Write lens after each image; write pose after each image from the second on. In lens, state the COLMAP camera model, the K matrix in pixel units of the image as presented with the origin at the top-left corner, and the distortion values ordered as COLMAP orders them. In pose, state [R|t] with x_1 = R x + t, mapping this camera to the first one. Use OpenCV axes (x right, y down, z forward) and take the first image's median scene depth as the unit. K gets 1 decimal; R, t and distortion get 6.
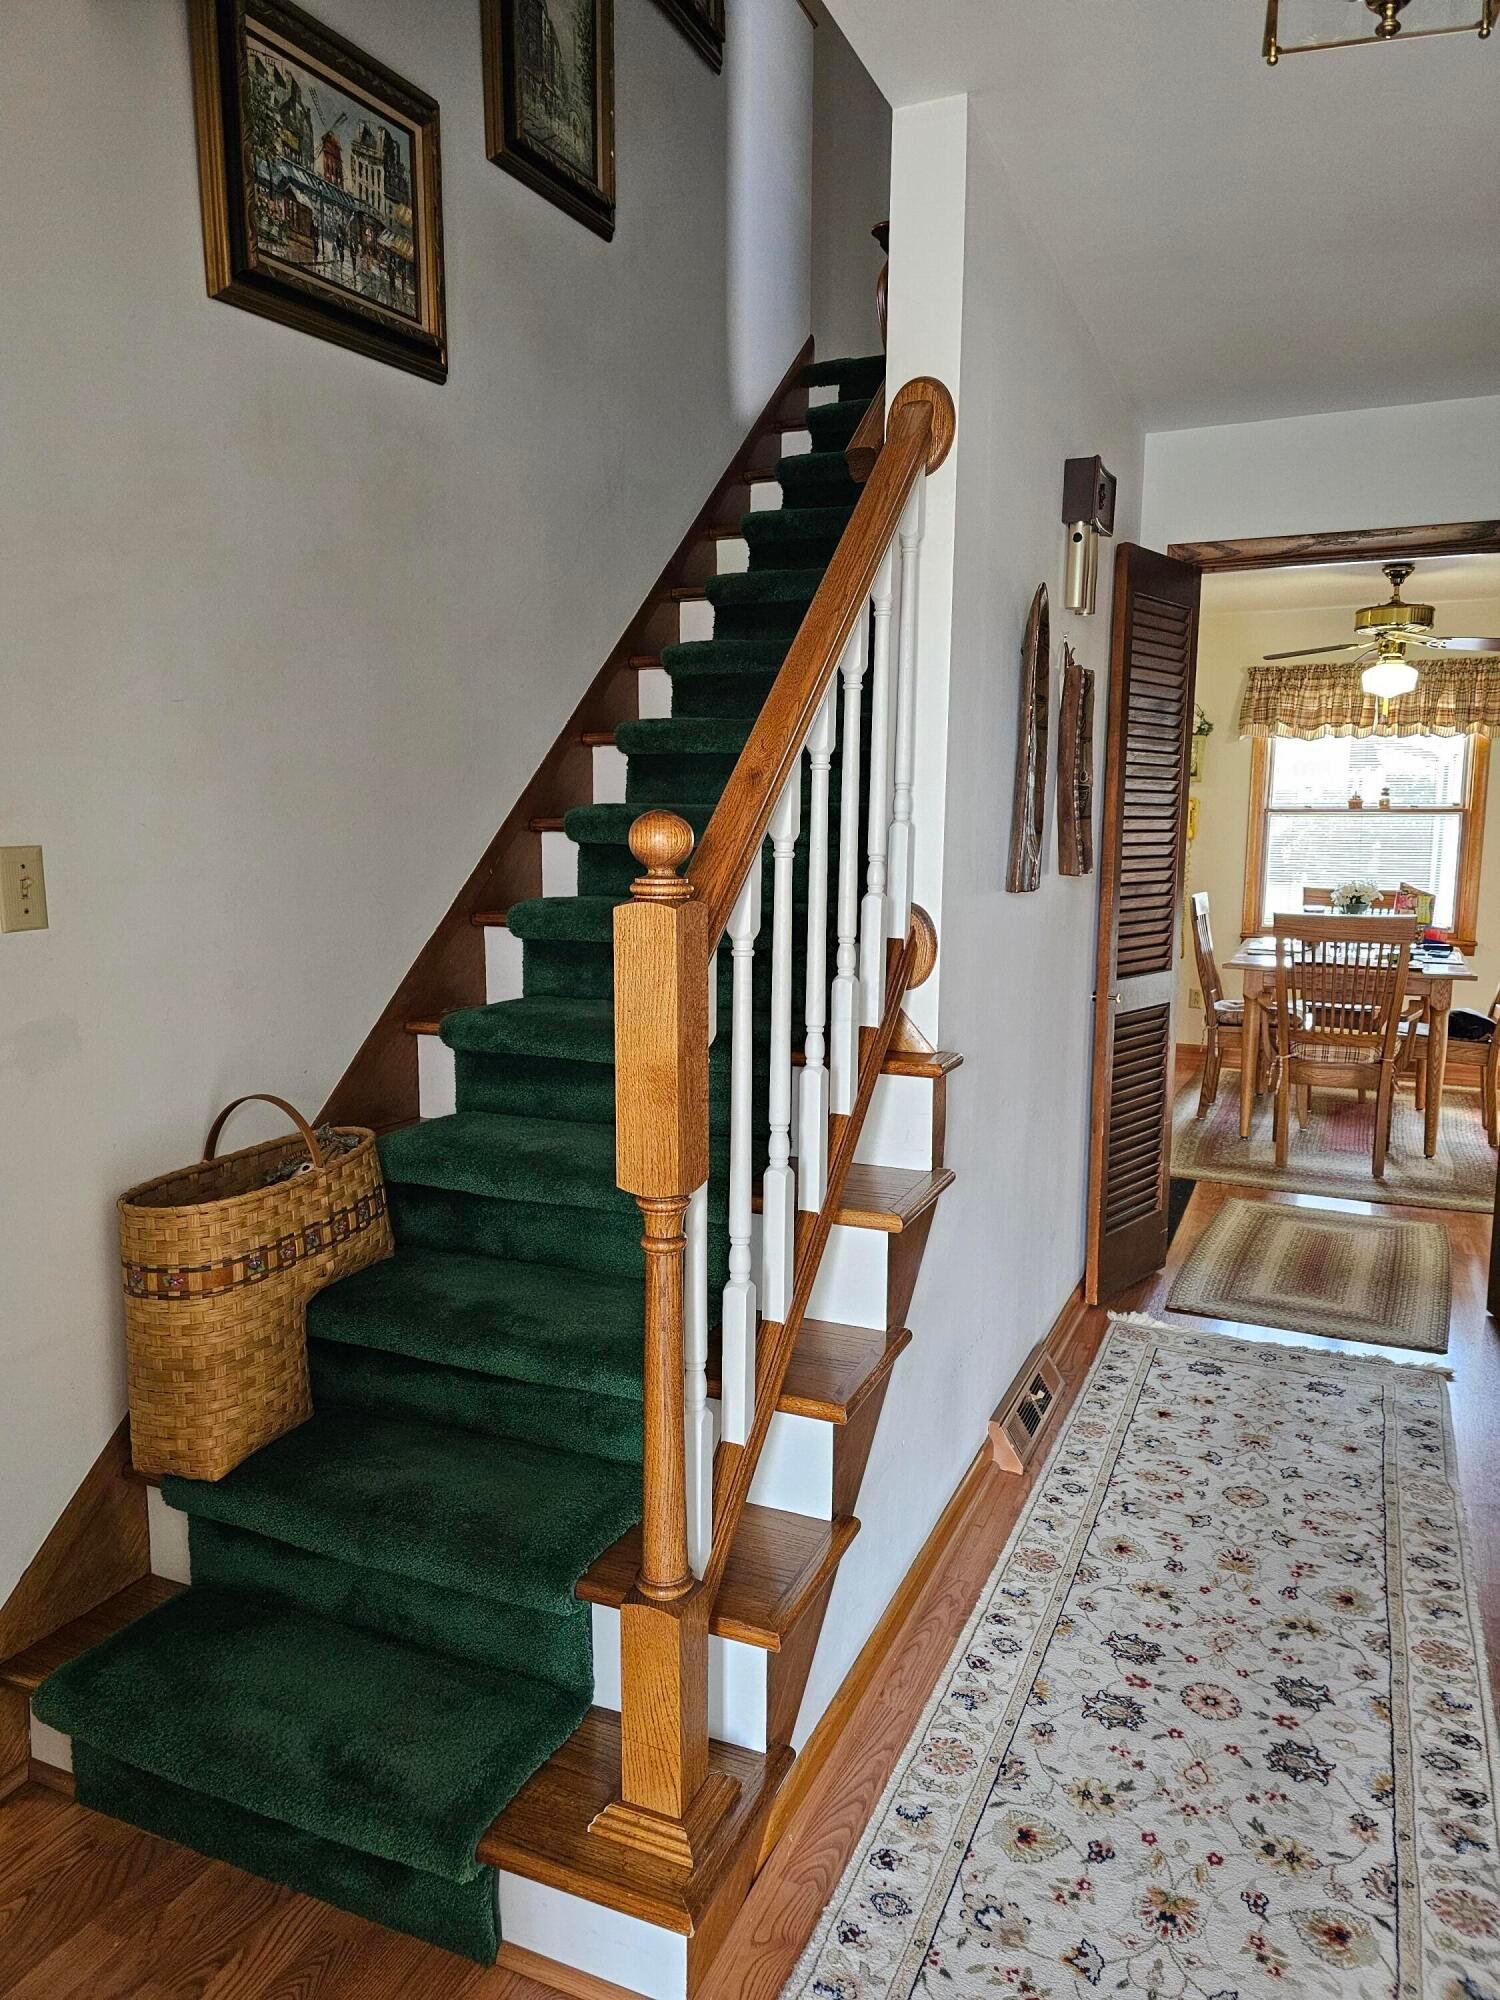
lens RADIAL K [[1325.2, 0, 750.0], [0, 1325.2, 1000.0], [0, 0, 1]] dist [0.003468, -0.025757]
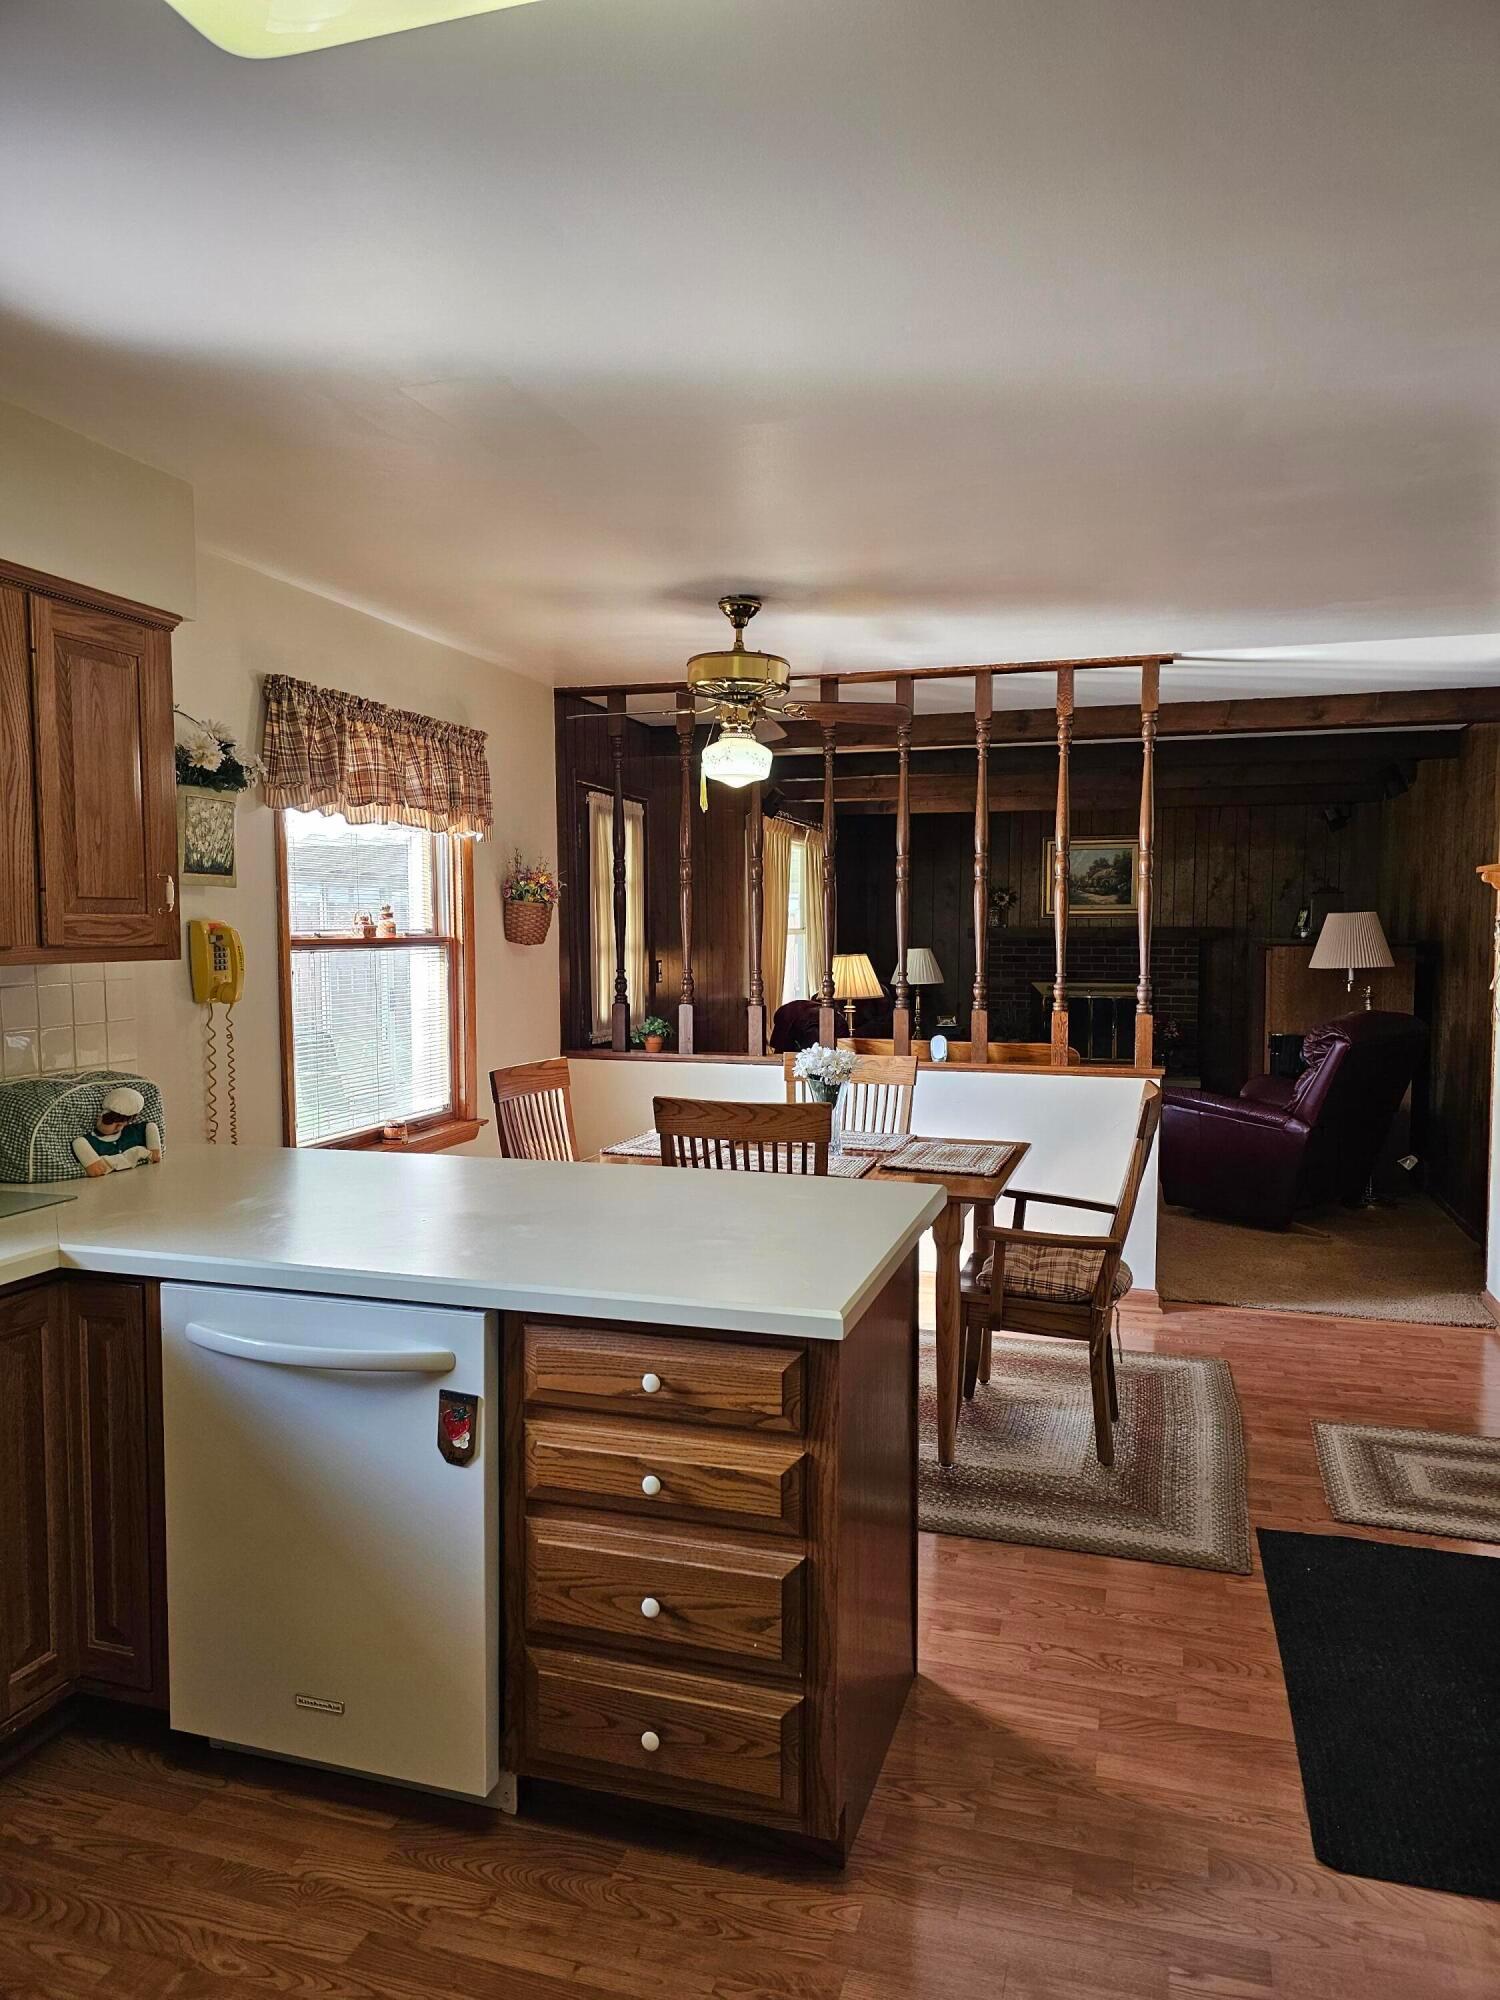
lens RADIAL K [[1312.4, 0, 760.5], [0, 1312.4, 1015.9], [0, 0, 1]] dist [0.004856, -0.037872]
pose [[-0.095749, -0.073413, 0.992695, -0.182073], [0.135409, 0.987045, 0.086056, -0.140419], [-0.986152, 0.142660, -0.084568, 0.902605]]
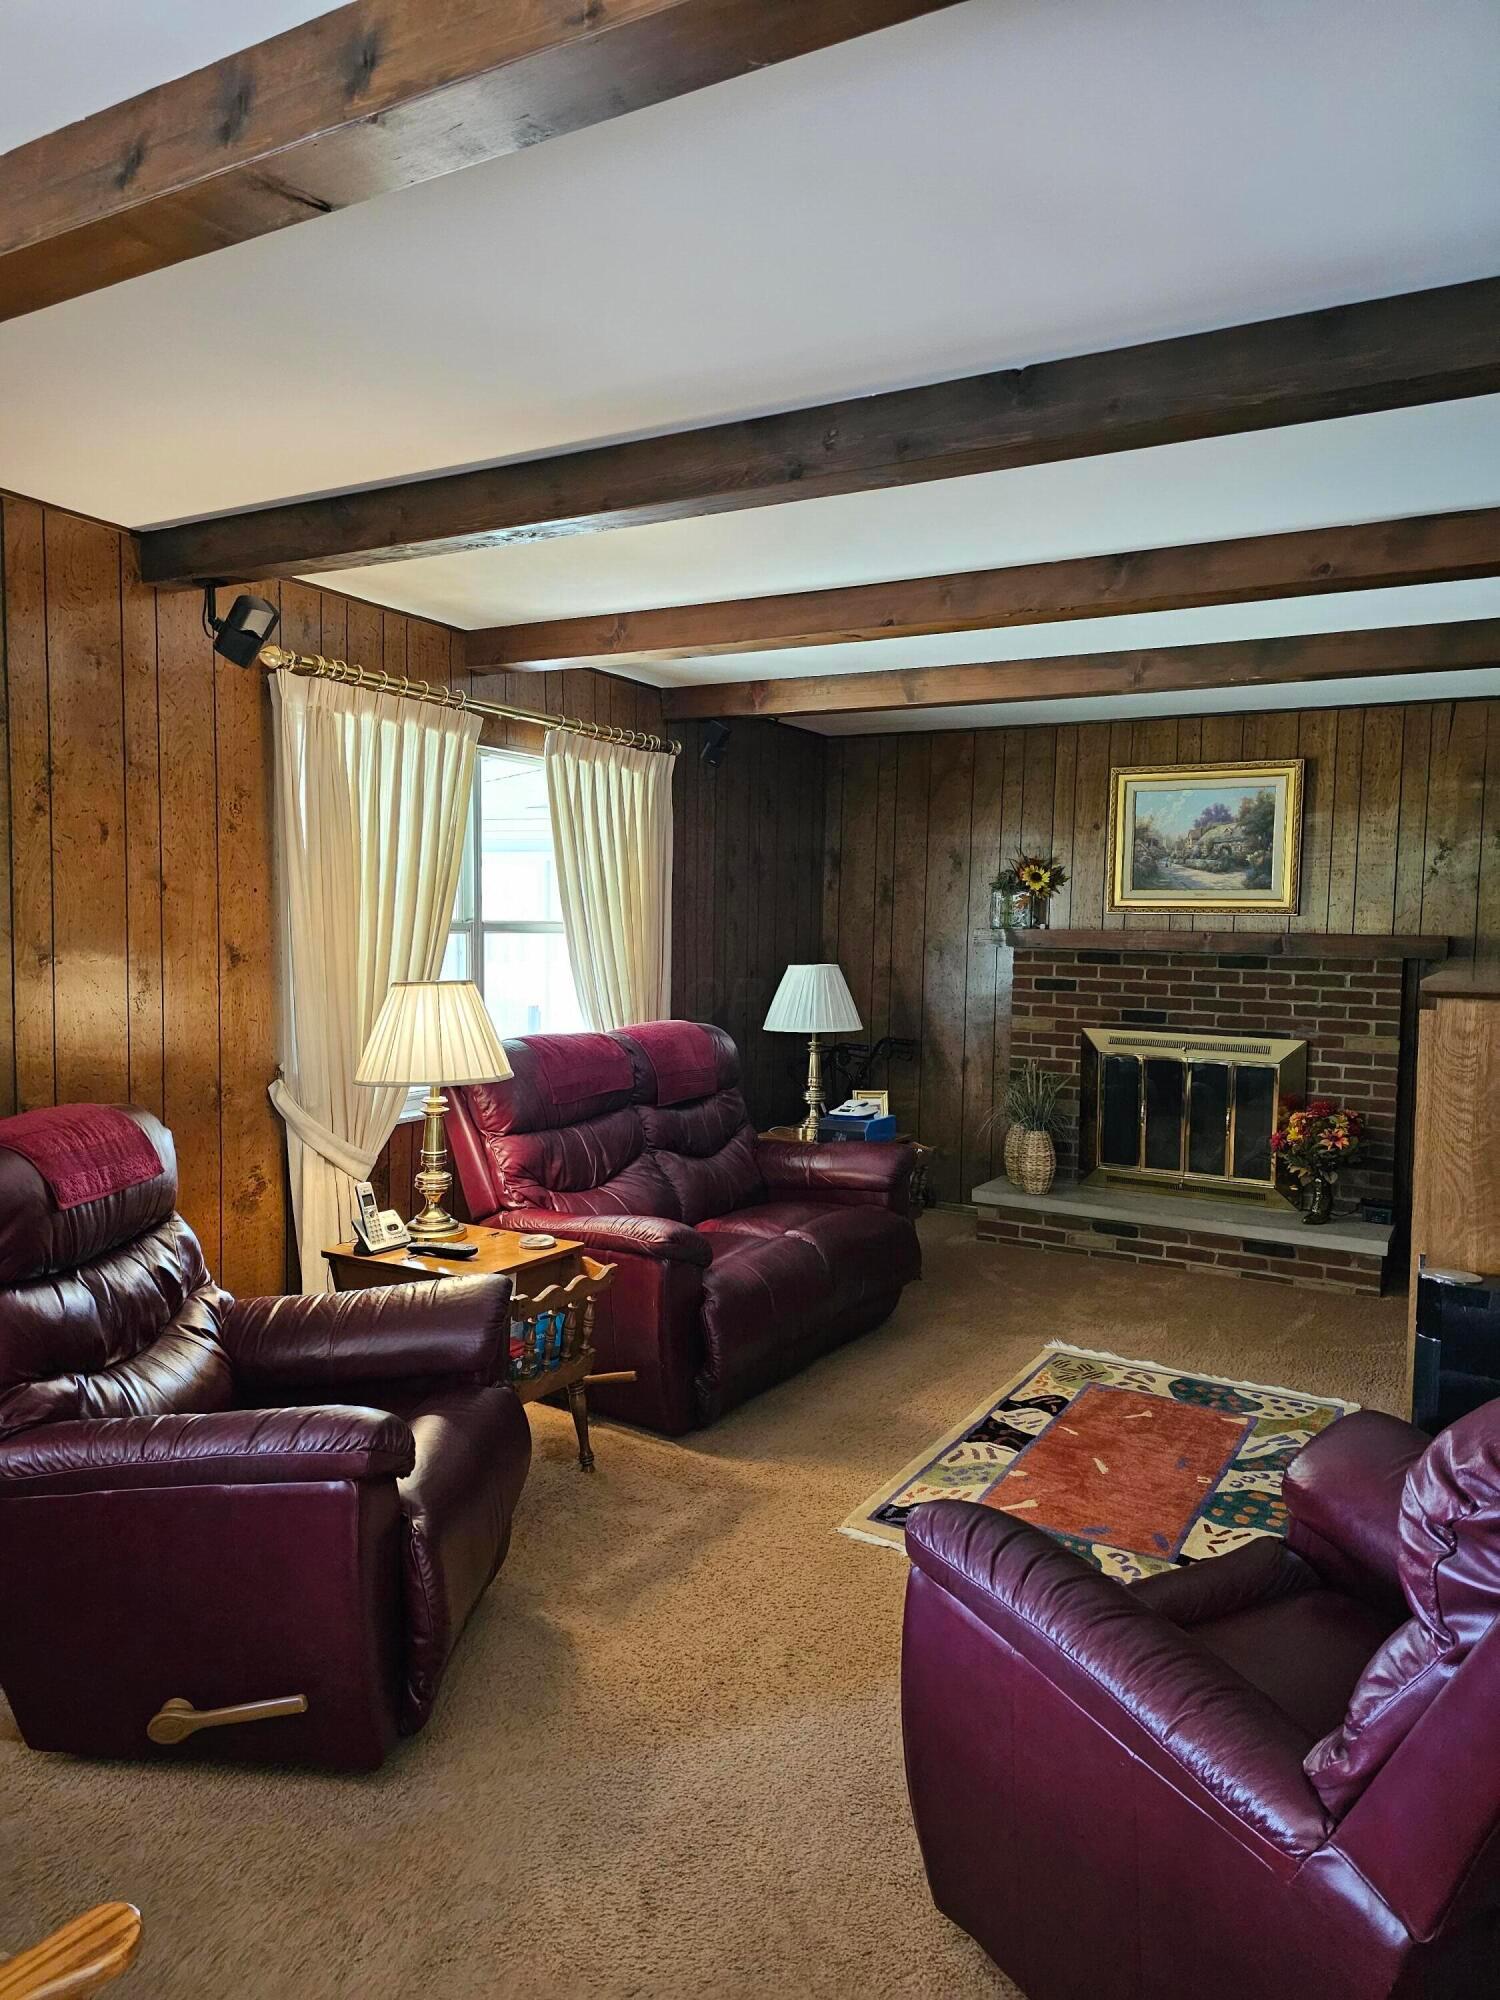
lens RADIAL K [[1325.2, 0, 750.0], [0, 1325.2, 1000.0], [0, 0, 1]] dist [0.003468, -0.025757]
pose [[0.128159, -0.062525, 0.989781, -0.121481], [0.116954, 0.992000, 0.047522, -0.135326], [-0.984833, 0.109669, 0.134446, 0.867802]]
